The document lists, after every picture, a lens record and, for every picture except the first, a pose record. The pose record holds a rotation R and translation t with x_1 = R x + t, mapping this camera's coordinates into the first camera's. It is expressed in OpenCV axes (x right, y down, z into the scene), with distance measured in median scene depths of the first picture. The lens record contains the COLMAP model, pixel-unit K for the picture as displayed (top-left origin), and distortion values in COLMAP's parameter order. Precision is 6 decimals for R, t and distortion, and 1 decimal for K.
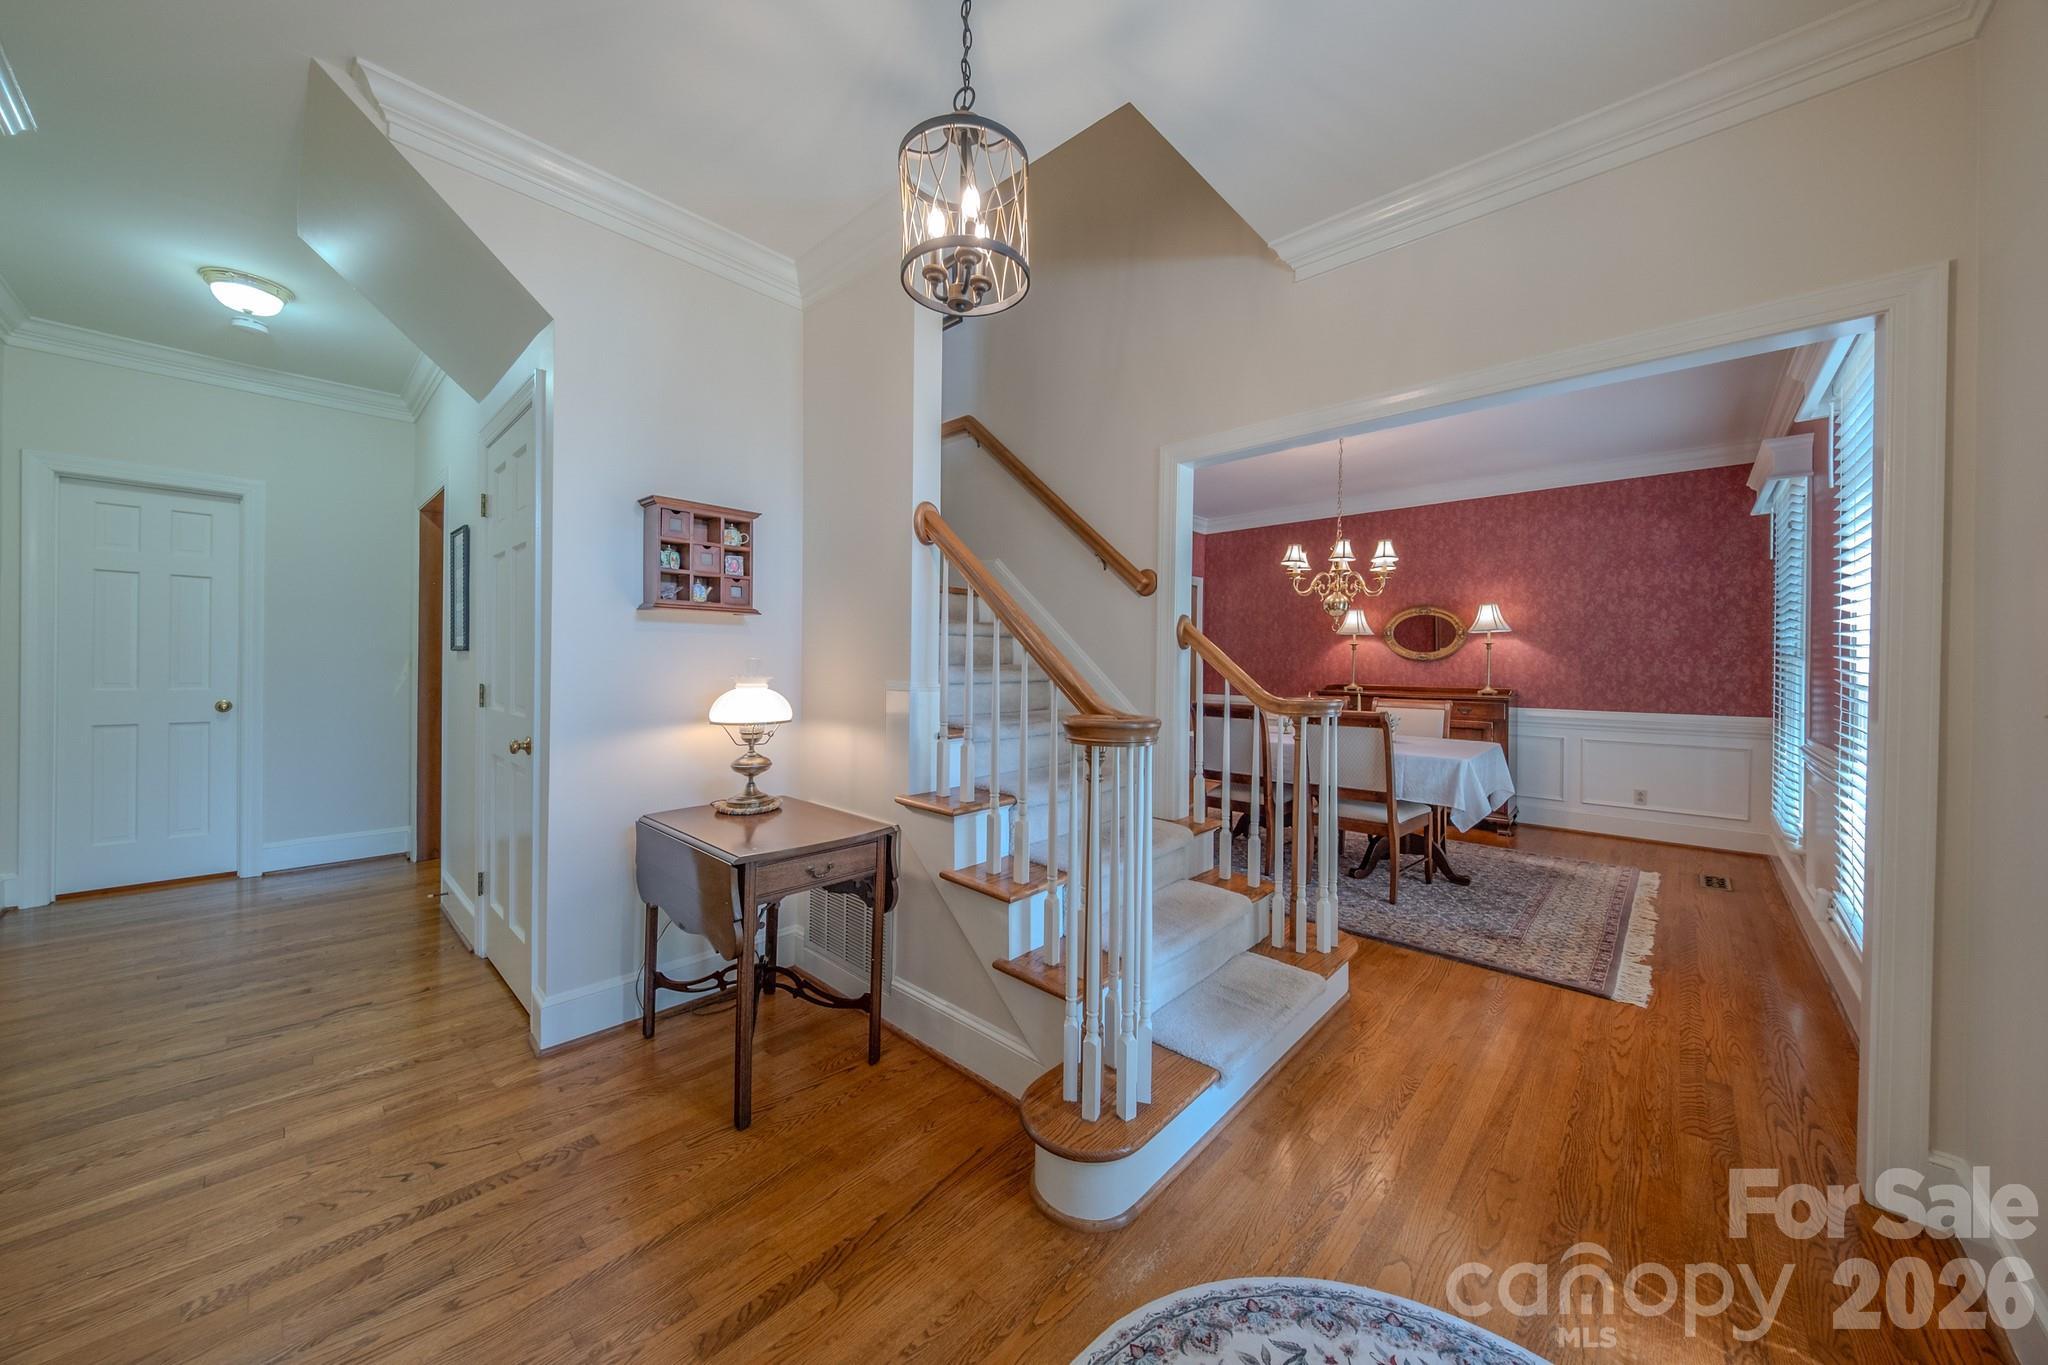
lens RADIAL K [[710.7, 0, 1018.9], [0, 710.7, 667.3], [0, 0, 1]] dist [-0.007417, 0.001484]
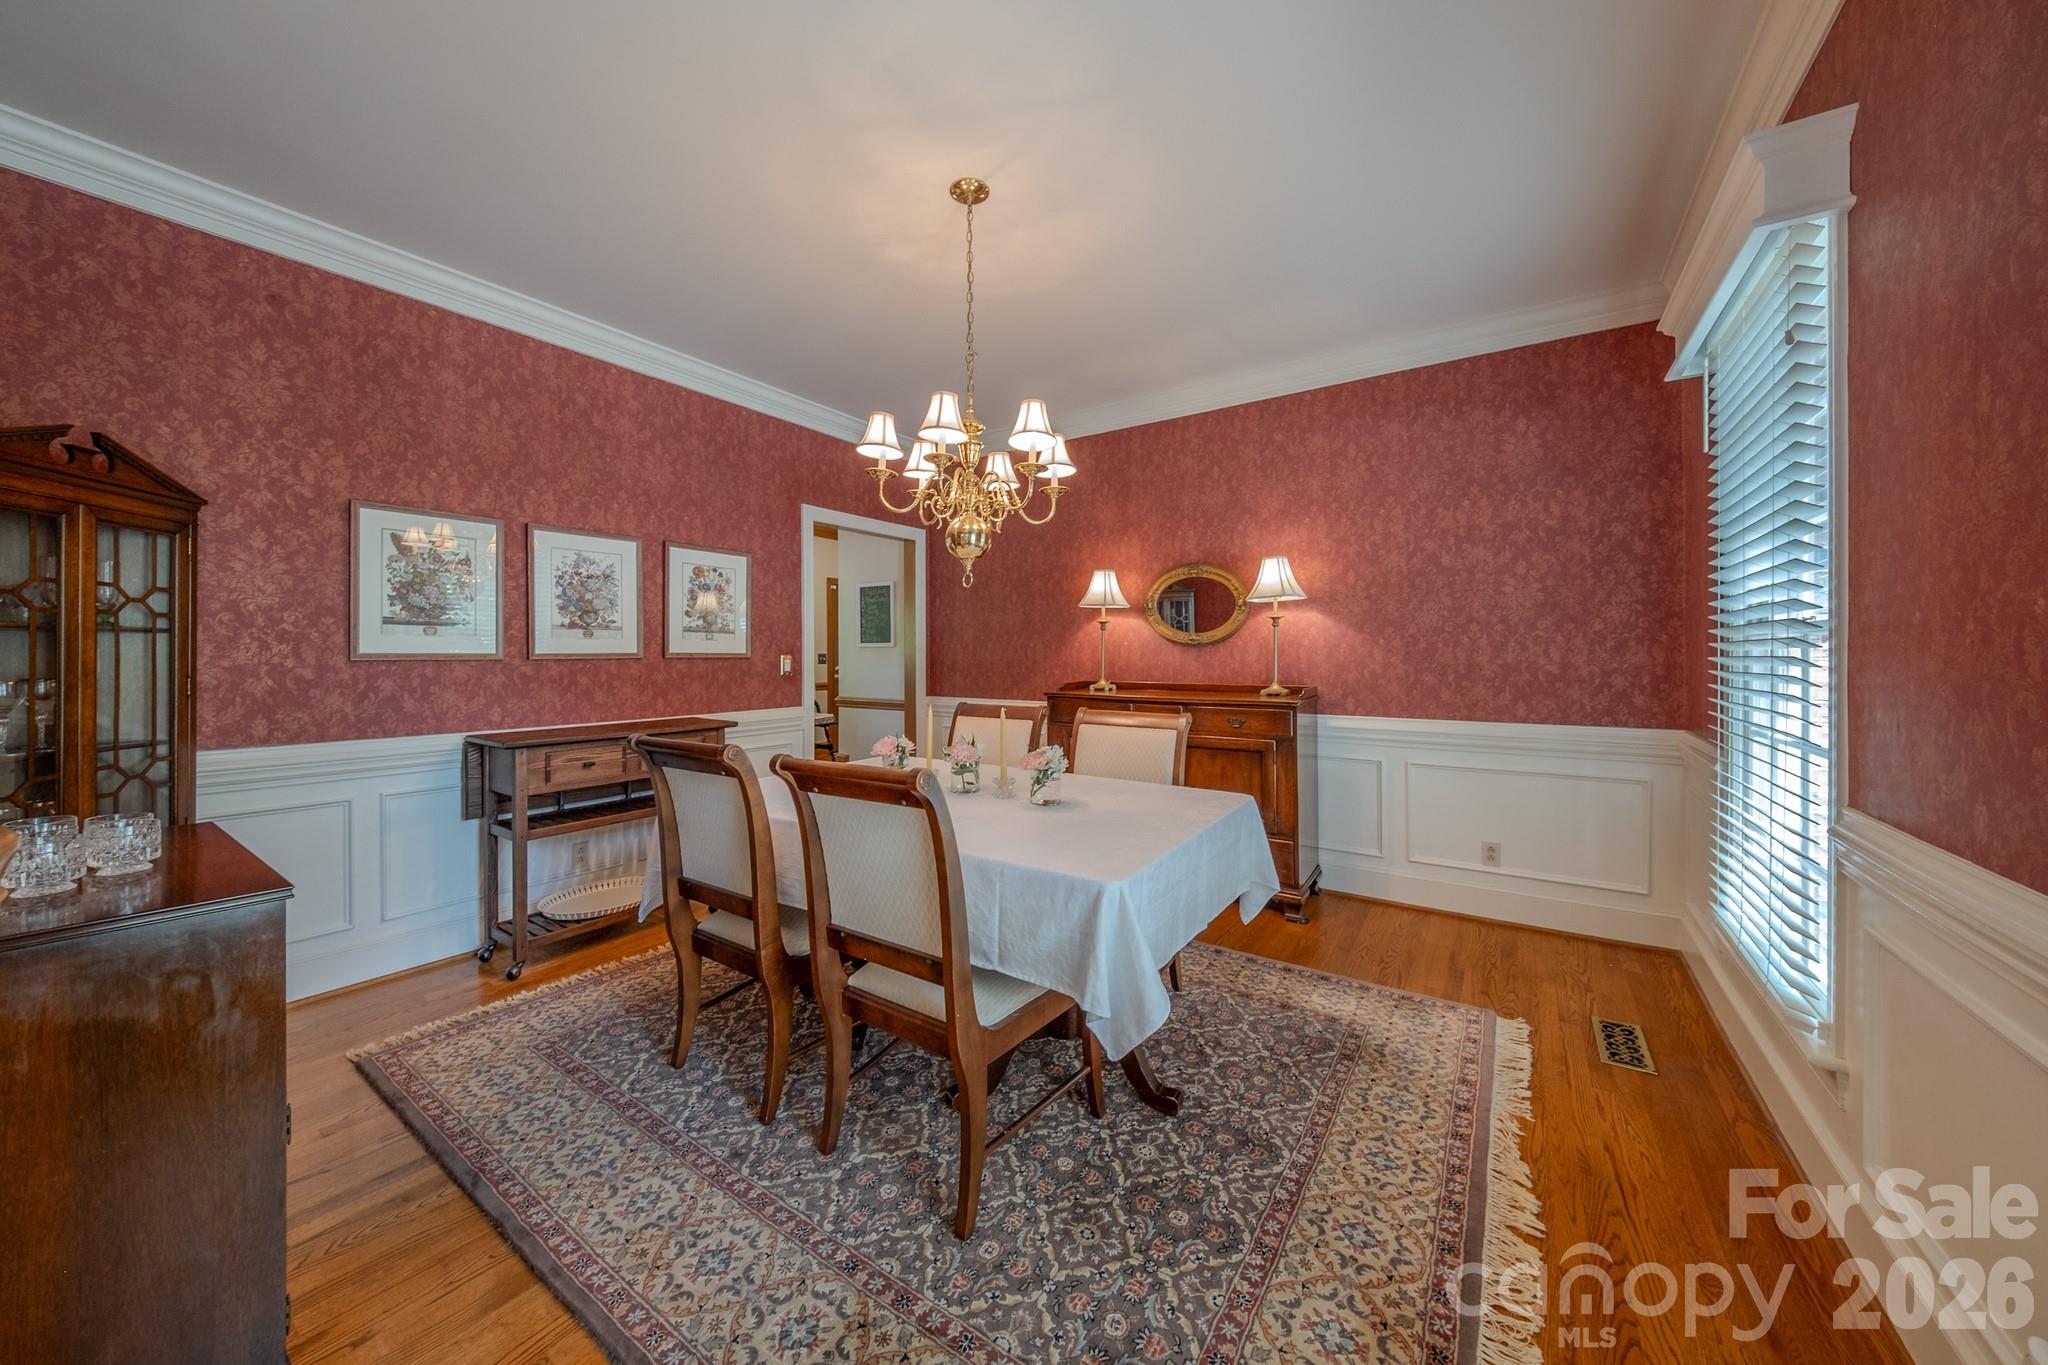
lens RADIAL K [[708.0, 0, 1010.2], [0, 708.0, 658.1], [0, 0, 1]] dist [0.005670, -0.000386]
pose [[0.990208, -0.011572, 0.139117, 0.357603], [0.011591, 0.999933, 0.000674, 0.000778], [-0.139116, 0.000945, 0.990276, 0.420158]]
